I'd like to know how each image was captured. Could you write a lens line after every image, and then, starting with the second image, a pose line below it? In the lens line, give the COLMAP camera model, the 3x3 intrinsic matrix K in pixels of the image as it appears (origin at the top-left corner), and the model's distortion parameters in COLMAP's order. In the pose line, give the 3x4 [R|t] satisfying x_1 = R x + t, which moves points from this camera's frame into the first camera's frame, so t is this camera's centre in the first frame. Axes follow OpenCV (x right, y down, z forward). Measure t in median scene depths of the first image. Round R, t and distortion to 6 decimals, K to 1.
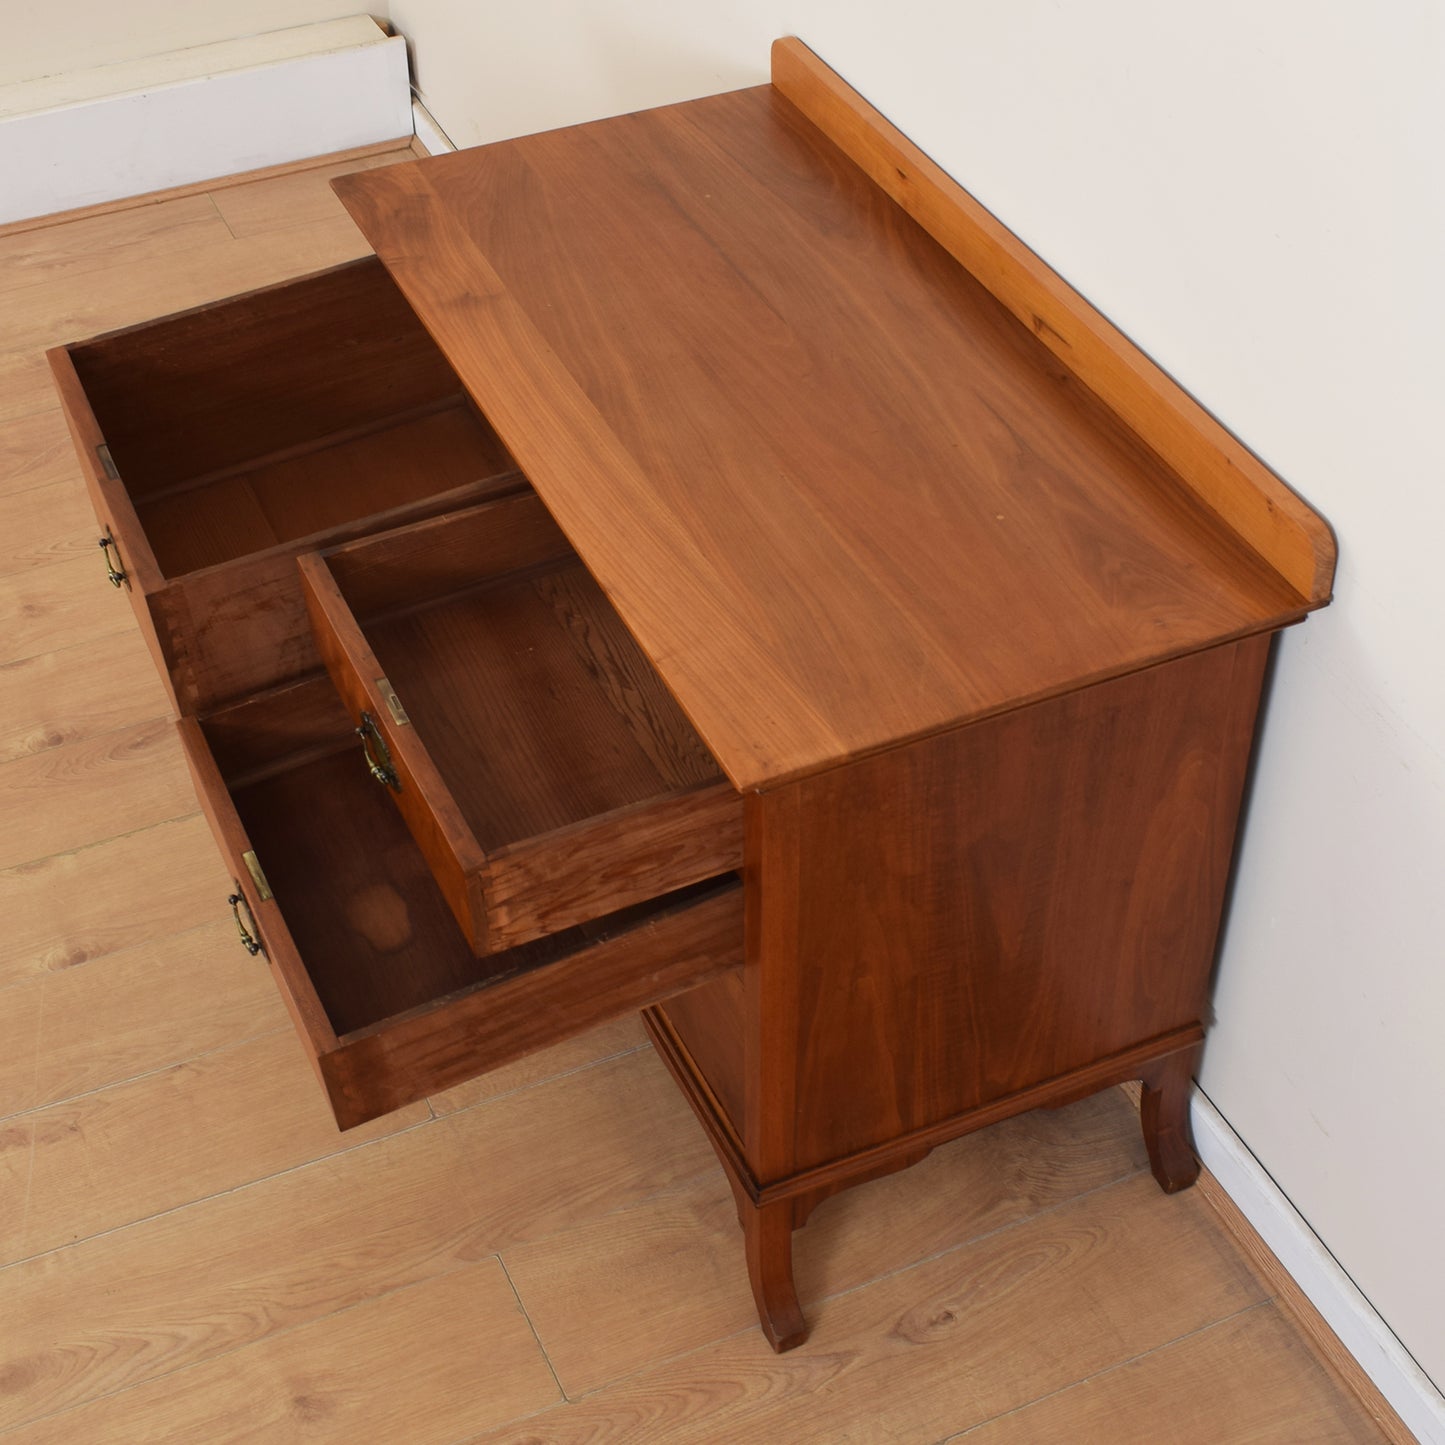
lens RADIAL K [[2408.1, 0, 725.0], [0, 2408.1, 652.9], [0, 0, 1]] dist [-0.078993, -0.039216]
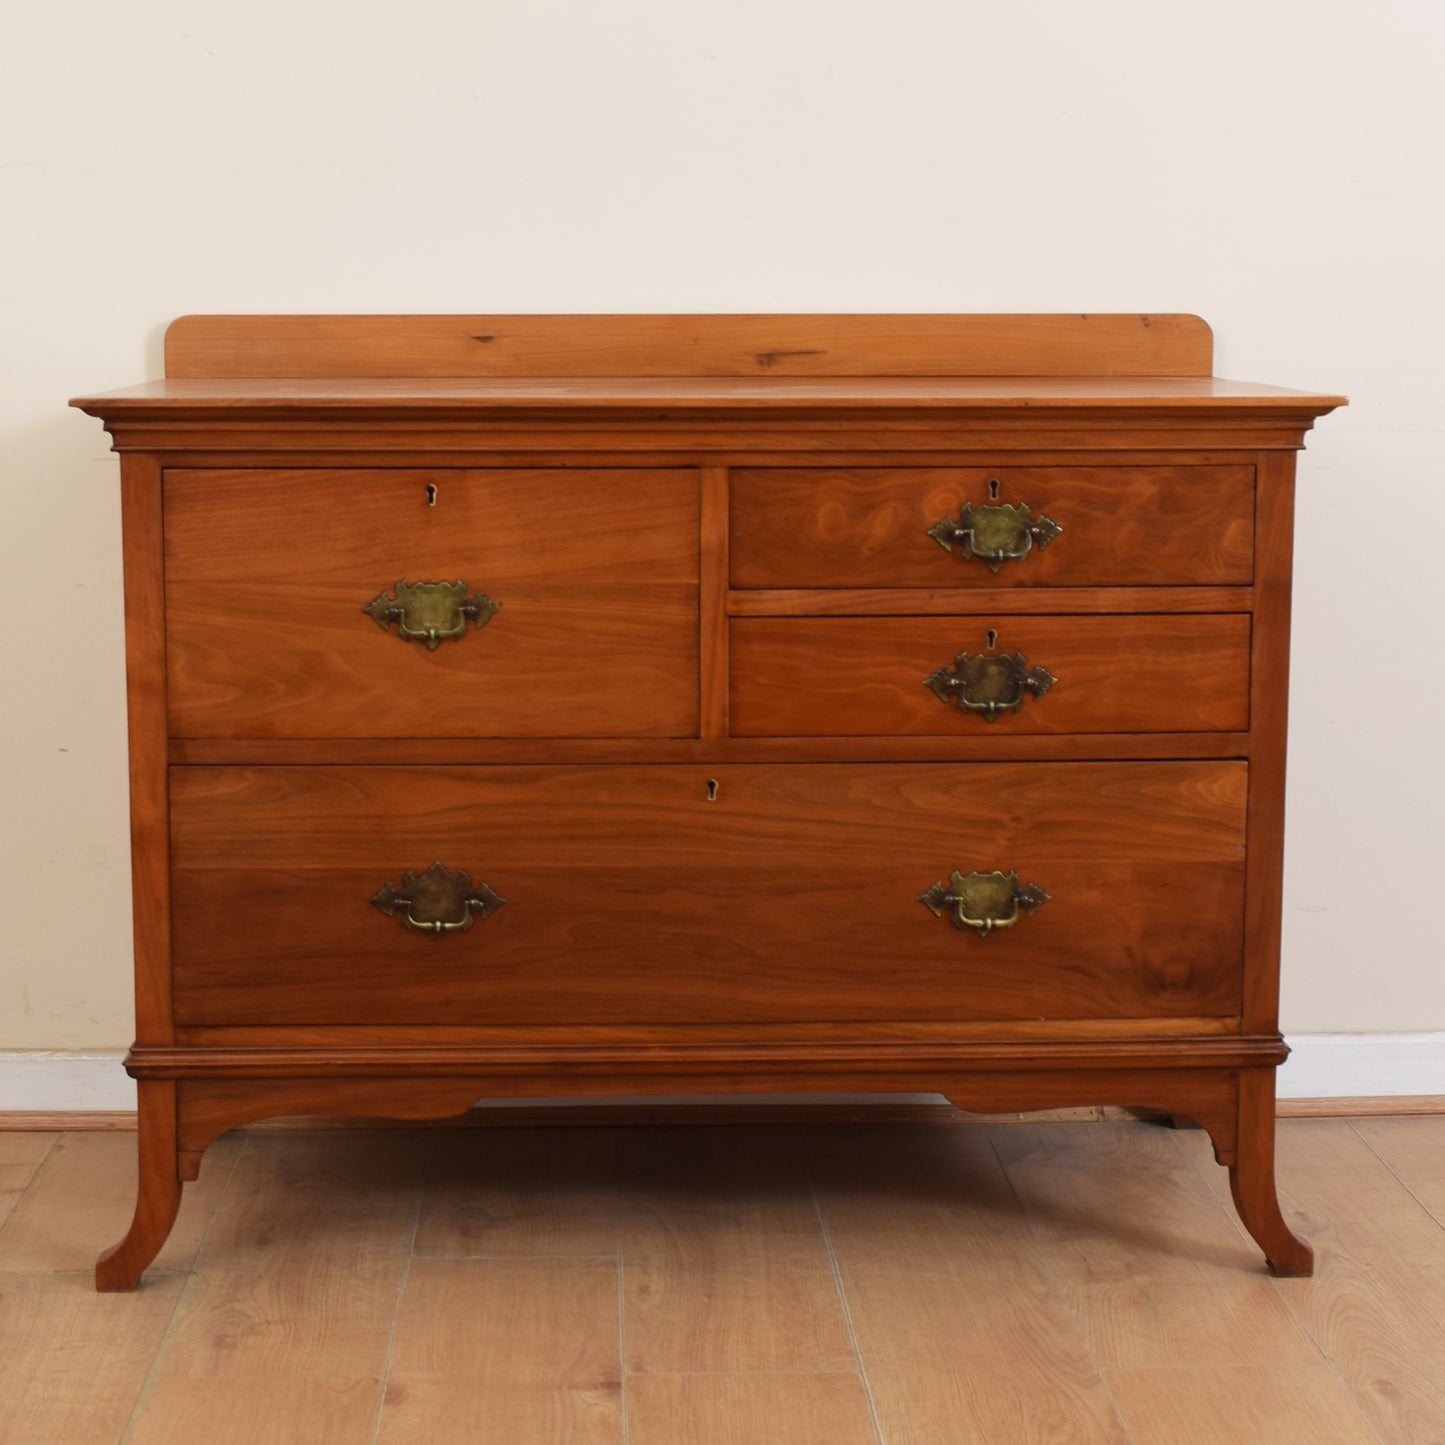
lens RADIAL K [[2864.5, 0, 705.6], [0, 2864.5, 695.9], [0, 0, 1]] dist [-0.081801, -0.055625]
pose [[0.381180, -0.123509, 0.916213, -1.014141], [0.591380, 0.794330, -0.138958, 0.132711], [-0.710614, 0.594798, 0.375824, 0.626613]]
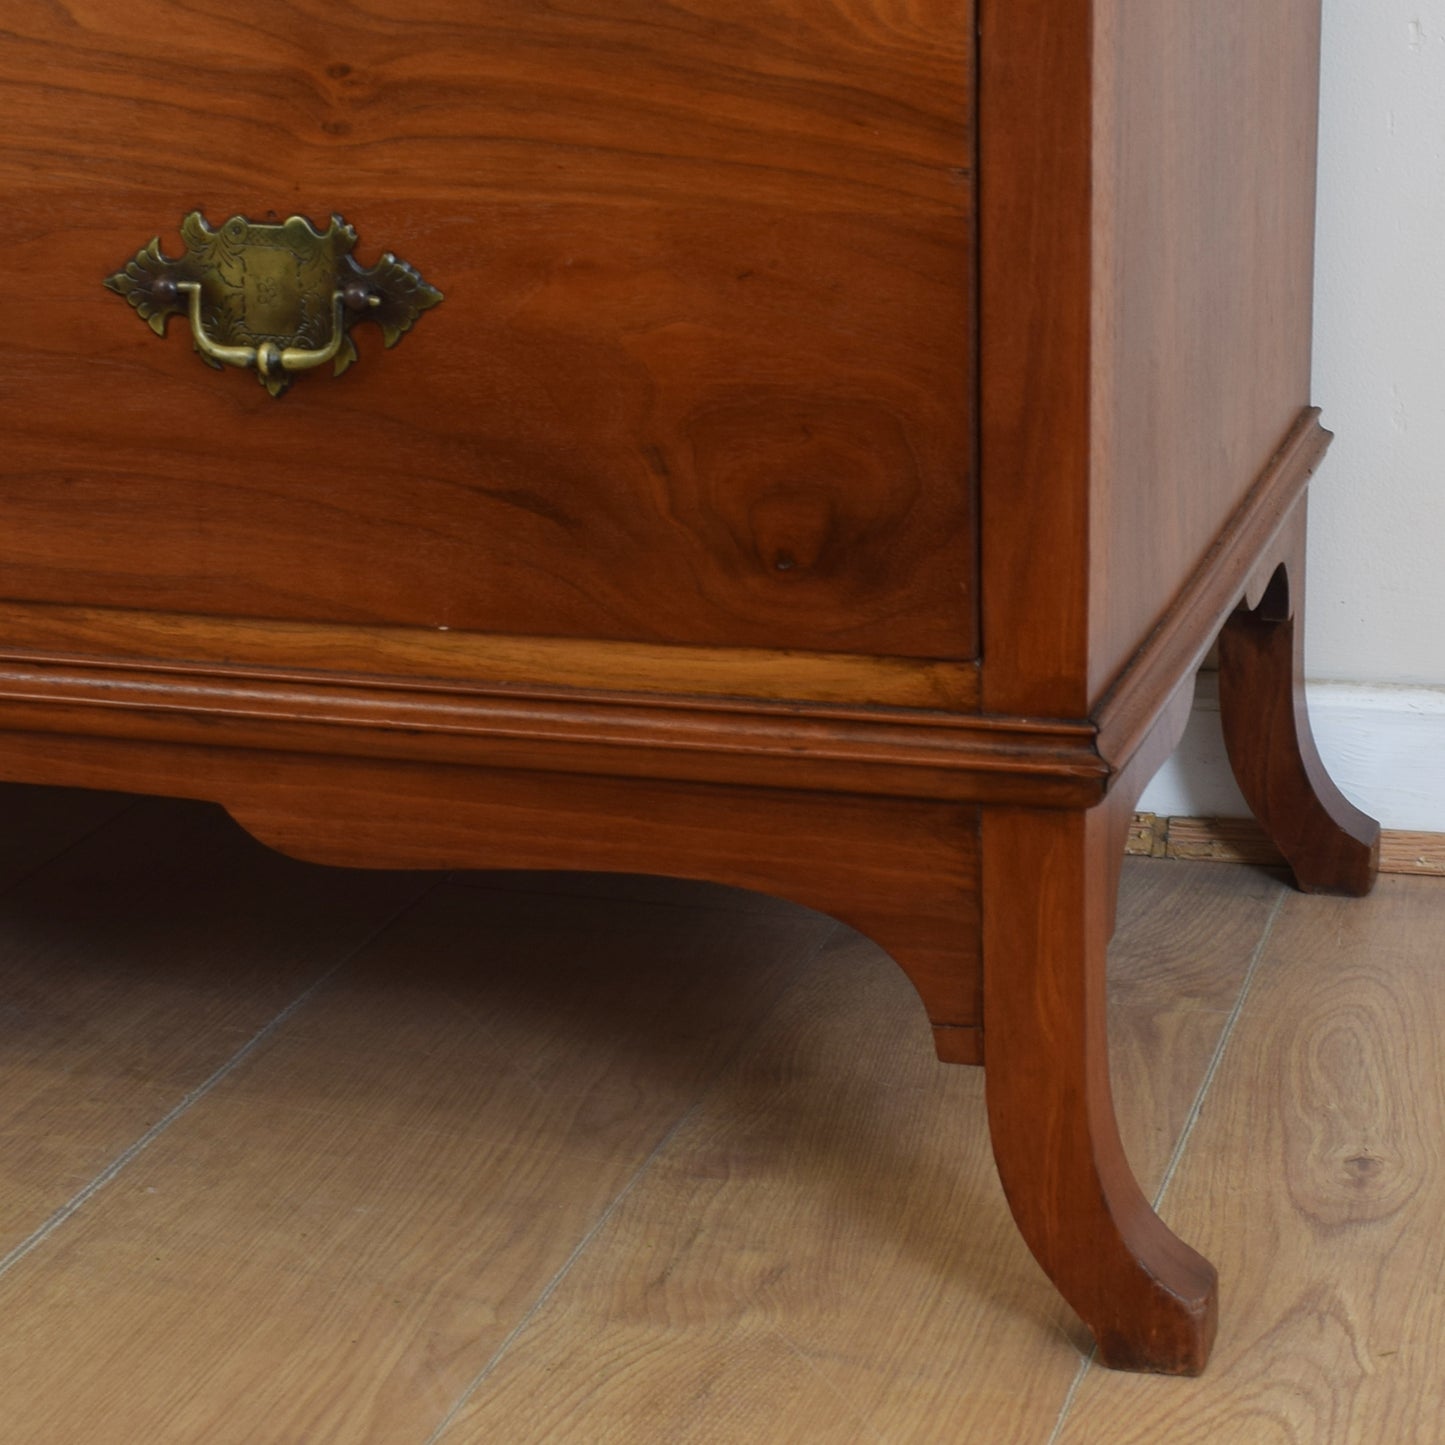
lens RADIAL K [[3234.2, 0, 1057.3], [0, 3234.2, 638.6], [0, 0, 1]] dist [-0.082585, -0.040575]
pose [[0.599541, -0.213311, 0.771394, -0.310958], [0.508030, 0.846186, -0.160857, 0.267288], [-0.618430, 0.488332, 0.615692, 0.683775]]
